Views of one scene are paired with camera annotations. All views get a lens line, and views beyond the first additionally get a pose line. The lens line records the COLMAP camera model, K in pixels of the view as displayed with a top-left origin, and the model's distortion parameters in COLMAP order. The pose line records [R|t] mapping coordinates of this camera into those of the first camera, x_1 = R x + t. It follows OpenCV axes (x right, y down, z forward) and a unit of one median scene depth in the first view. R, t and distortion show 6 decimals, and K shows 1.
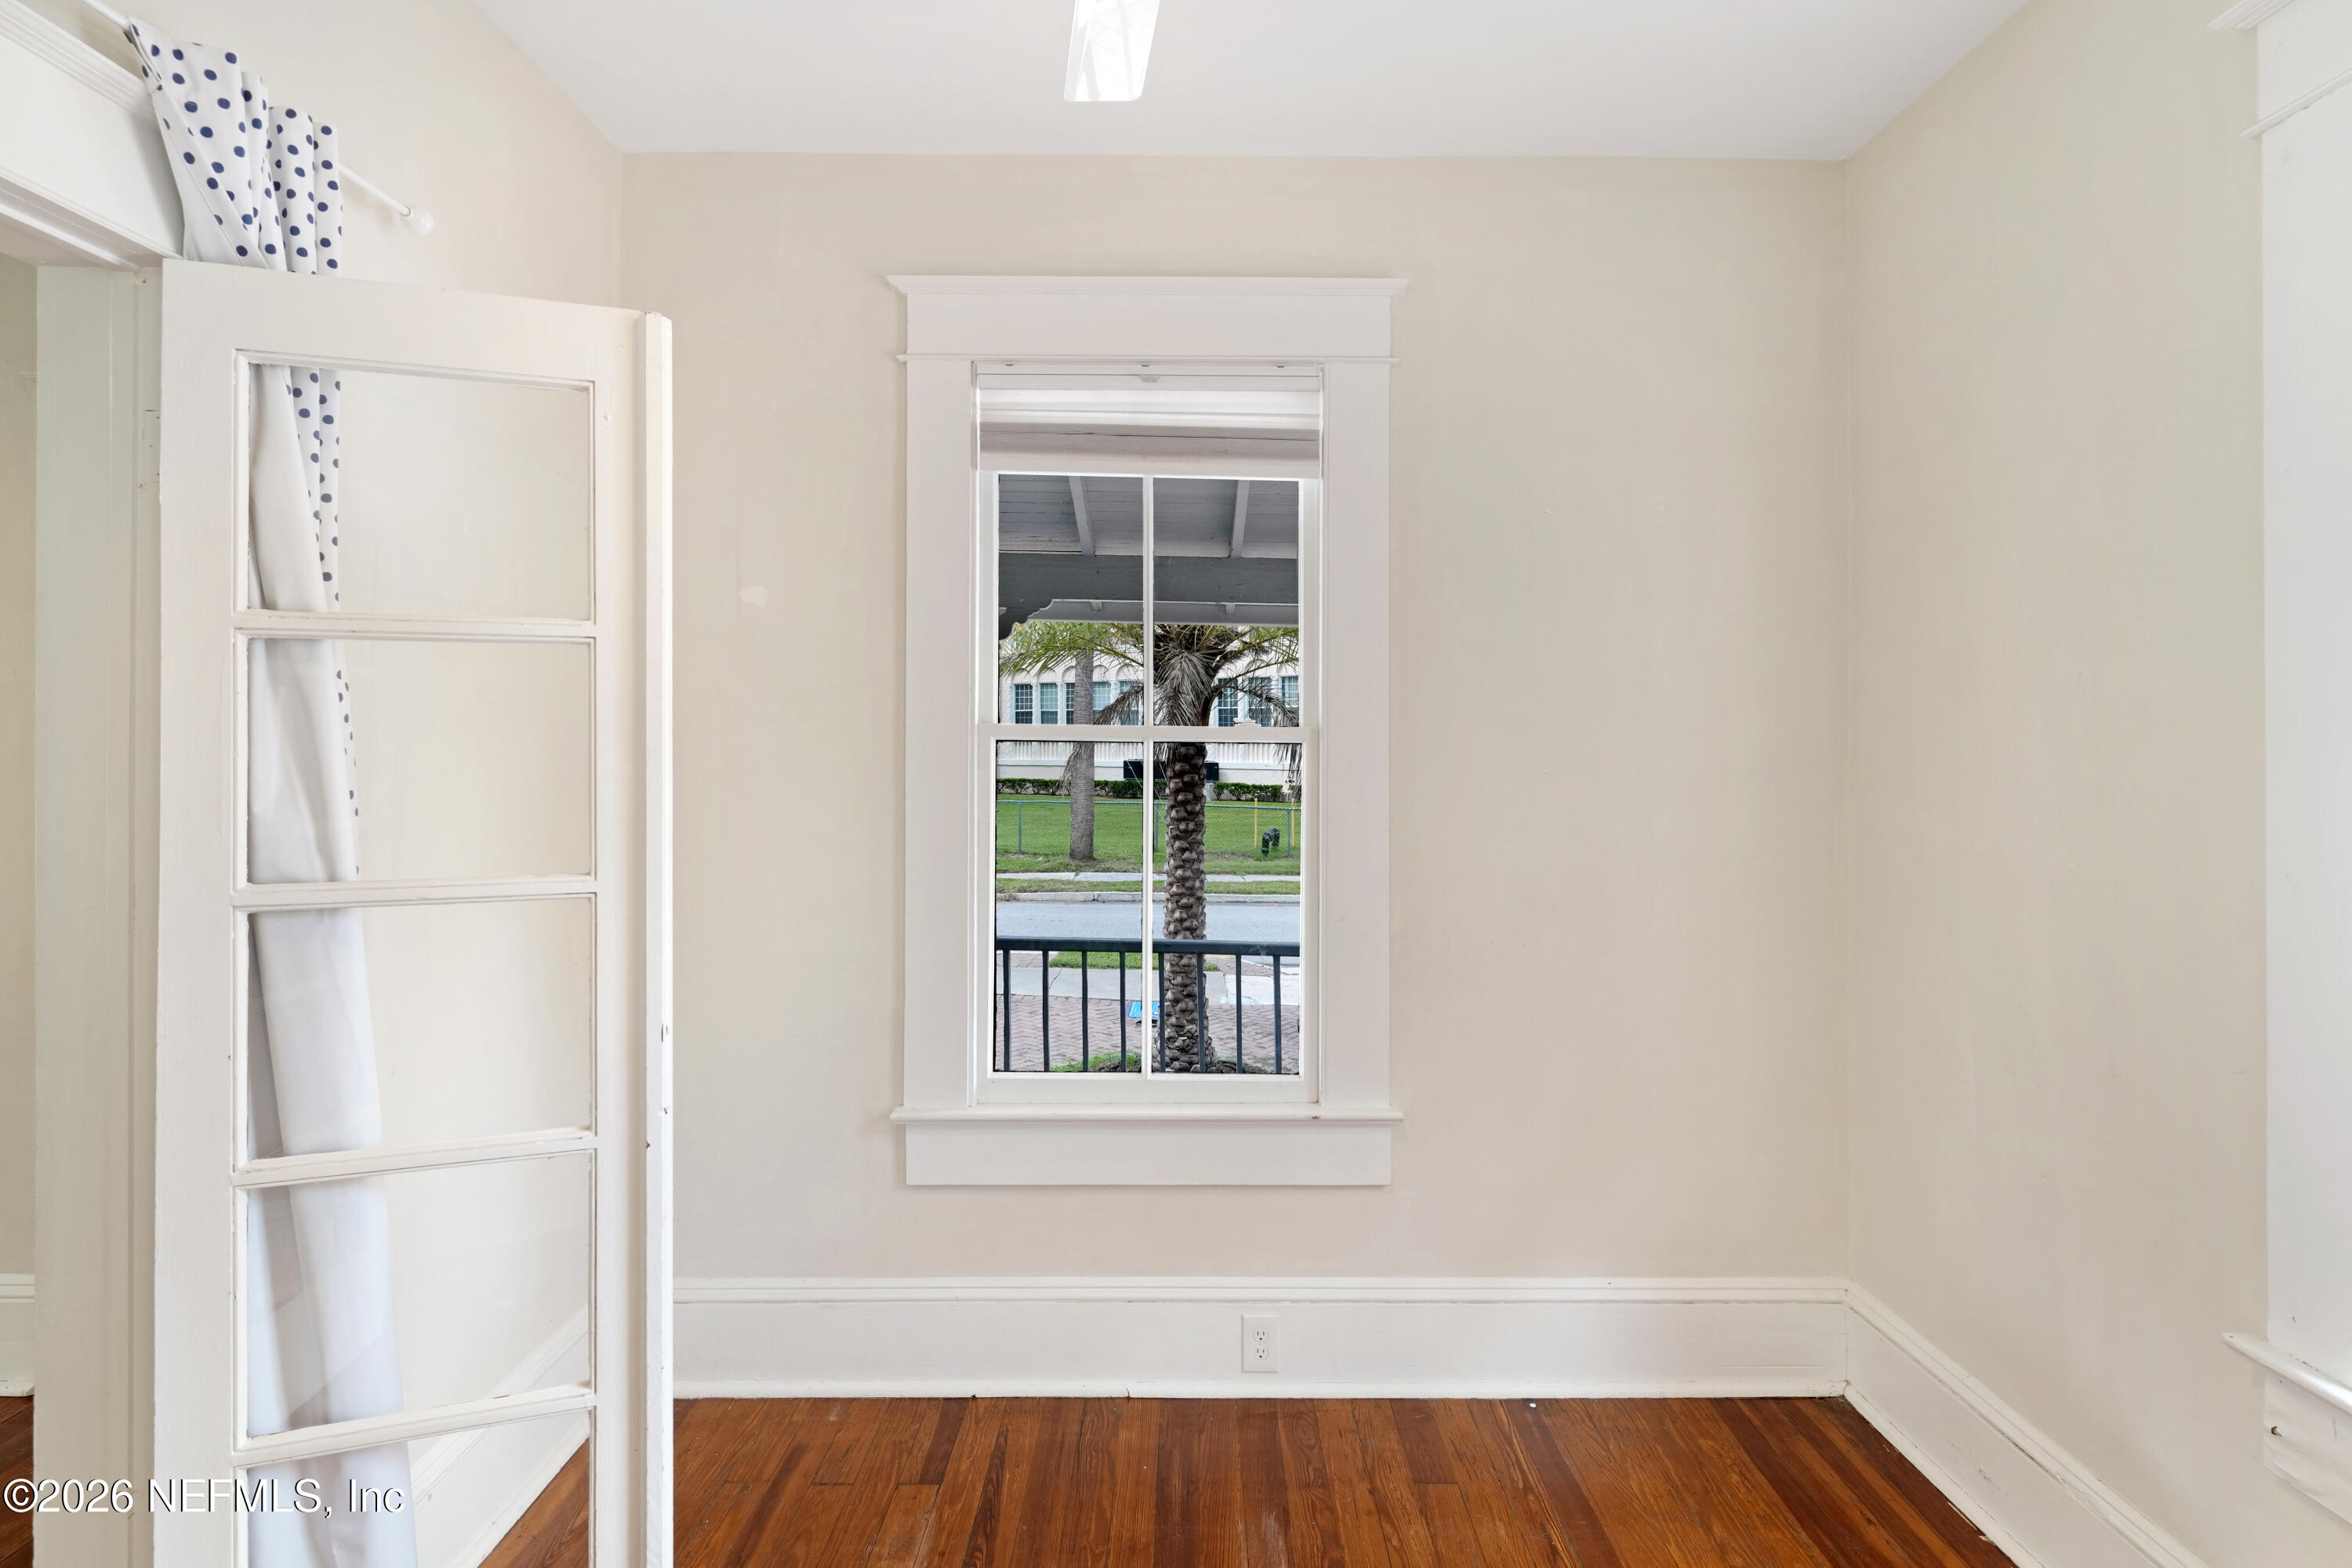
lens RADIAL K [[1148.6, 0, 1148.3], [0, 1148.6, 742.8], [0, 0, 1]] dist [0.008545, -0.005495]
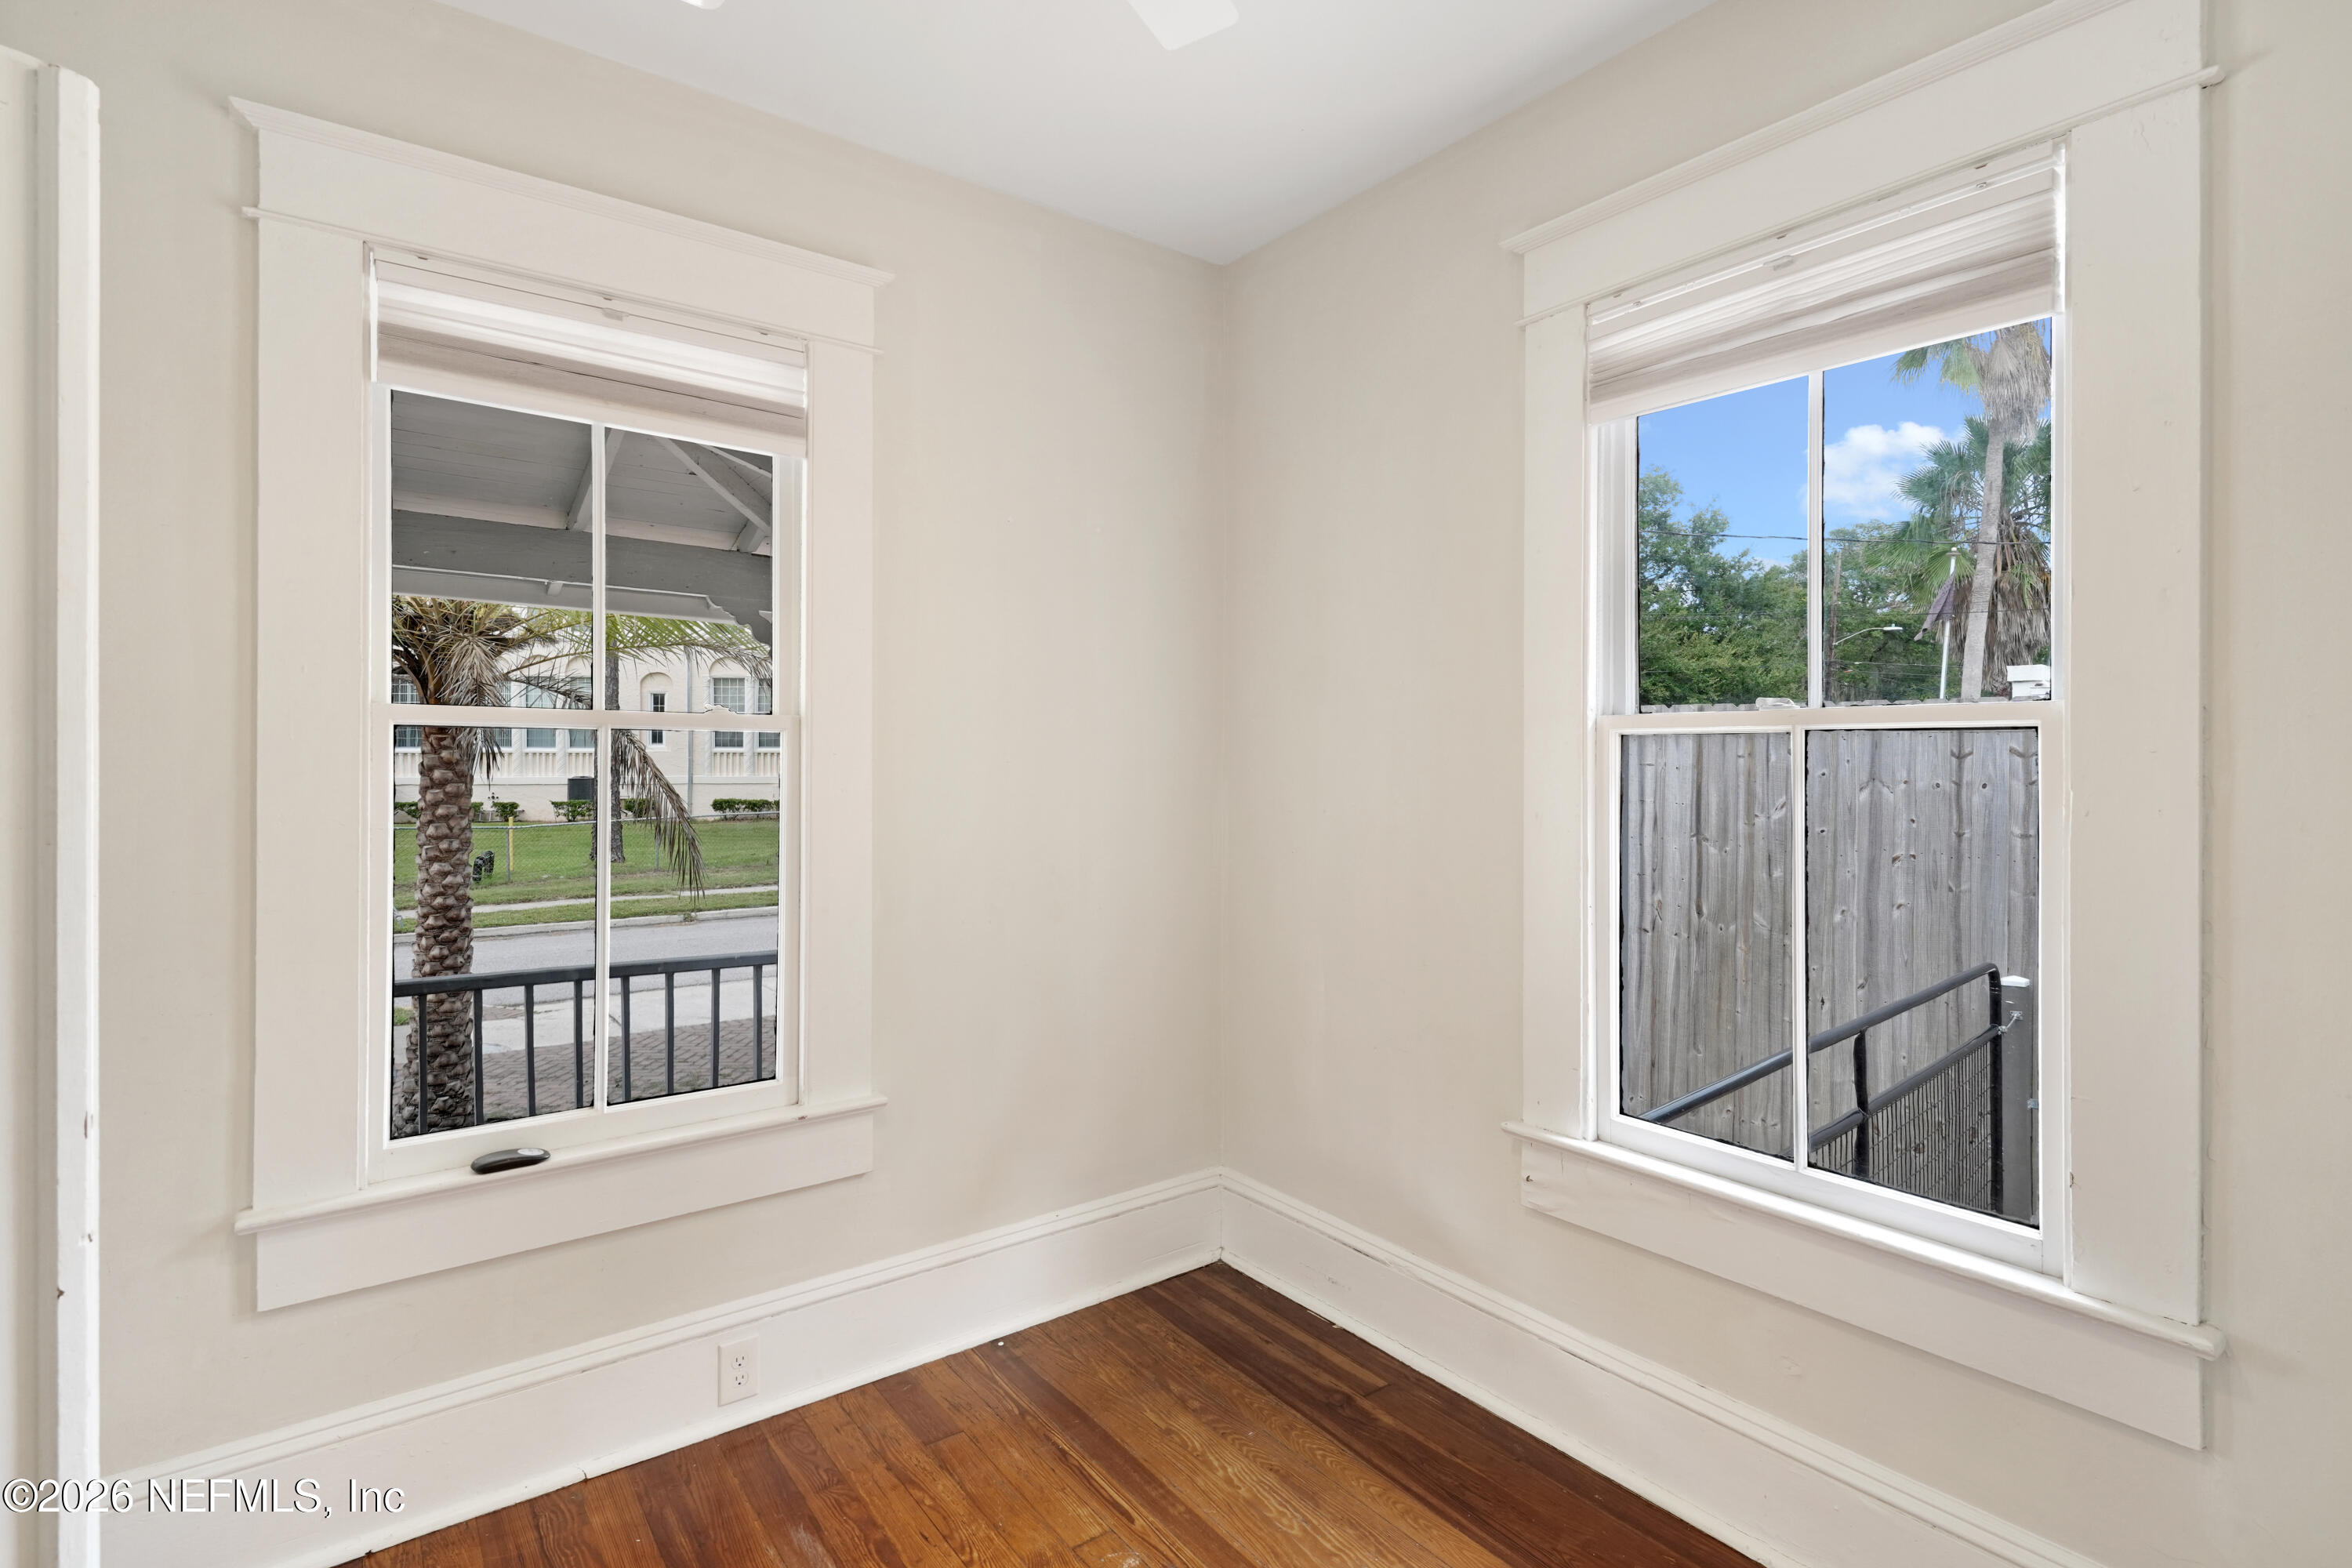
lens RADIAL K [[1148.6, 0, 1184.6], [0, 1148.6, 757.2], [0, 0, 1]] dist [0.008545, -0.005495]
pose [[0.799269, -0.004583, 0.600955, -0.179153], [0.001013, 0.999980, 0.006279, 0.016362], [-0.600972, -0.004409, 0.799258, 0.032420]]
